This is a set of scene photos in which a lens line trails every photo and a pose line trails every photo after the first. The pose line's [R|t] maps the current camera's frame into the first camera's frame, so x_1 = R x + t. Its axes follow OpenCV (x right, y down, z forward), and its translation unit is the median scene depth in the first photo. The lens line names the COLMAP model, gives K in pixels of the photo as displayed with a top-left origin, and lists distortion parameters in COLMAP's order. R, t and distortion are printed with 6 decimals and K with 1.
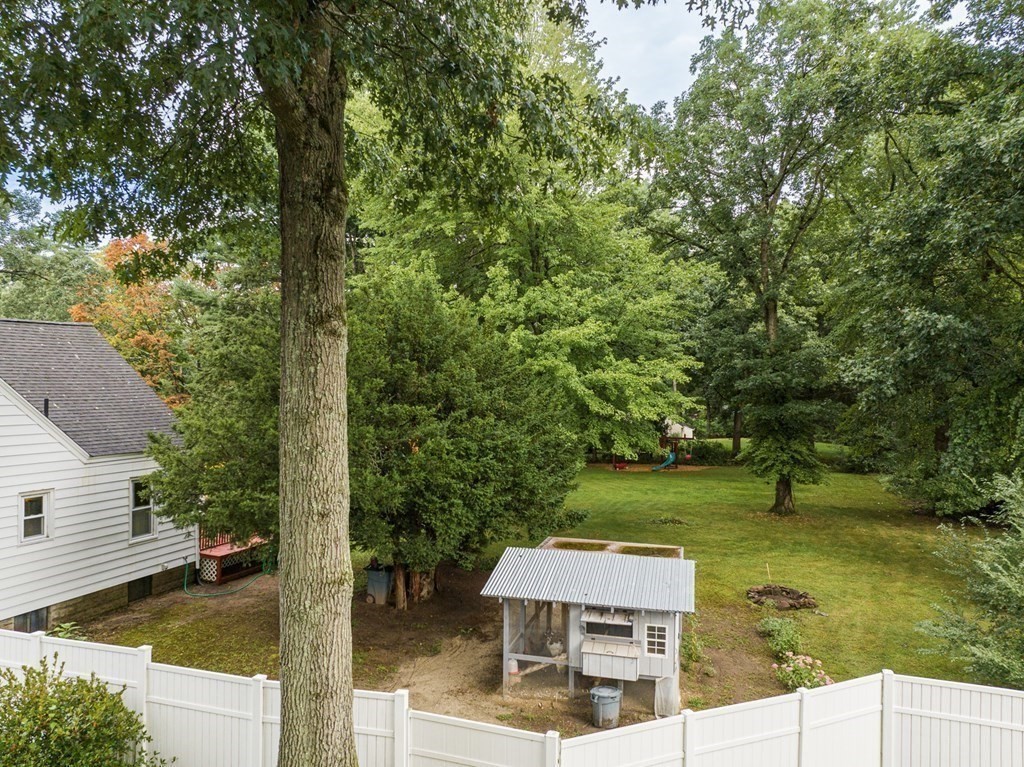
lens RADIAL K [[718.4, 0, 512.0], [0, 718.4, 383.5], [0, 0, 1]] dist [-0.044907, 0.004072]
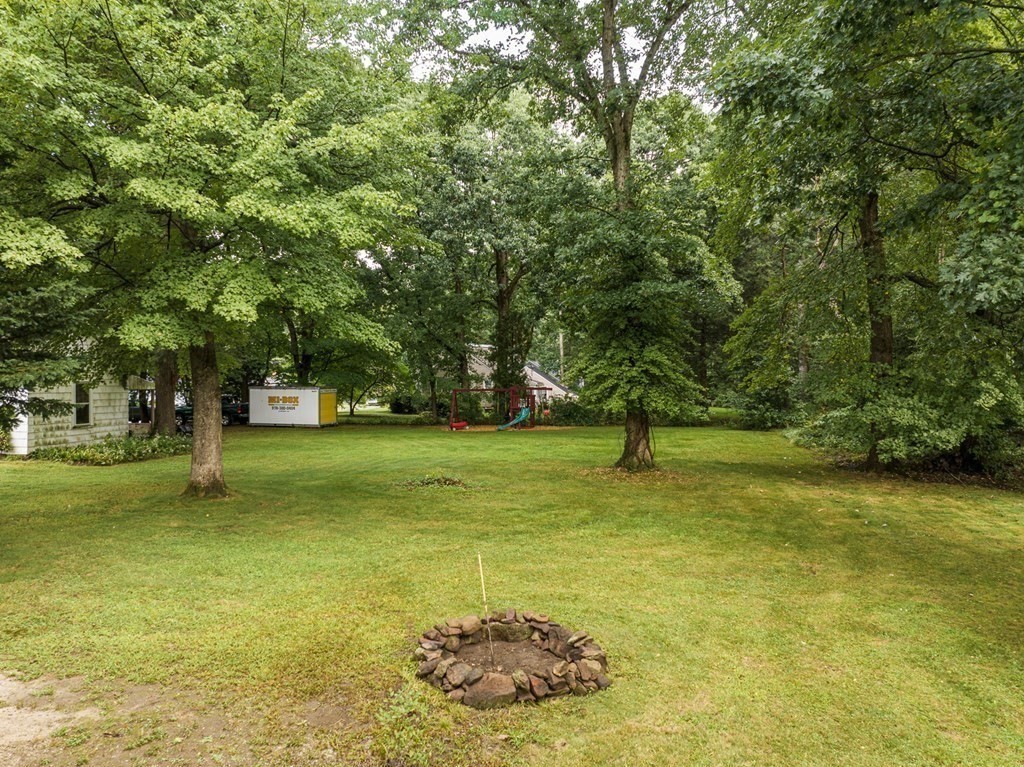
lens RADIAL K [[718.4, 0, 512.0], [0, 718.4, 383.5], [0, 0, 1]] dist [-0.044907, 0.004072]
pose [[0.993675, -0.000725, 0.112288, 0.233263], [-0.000846, 0.999902, 0.013946, 0.114042], [-0.112287, -0.013952, 0.993578, 0.453943]]
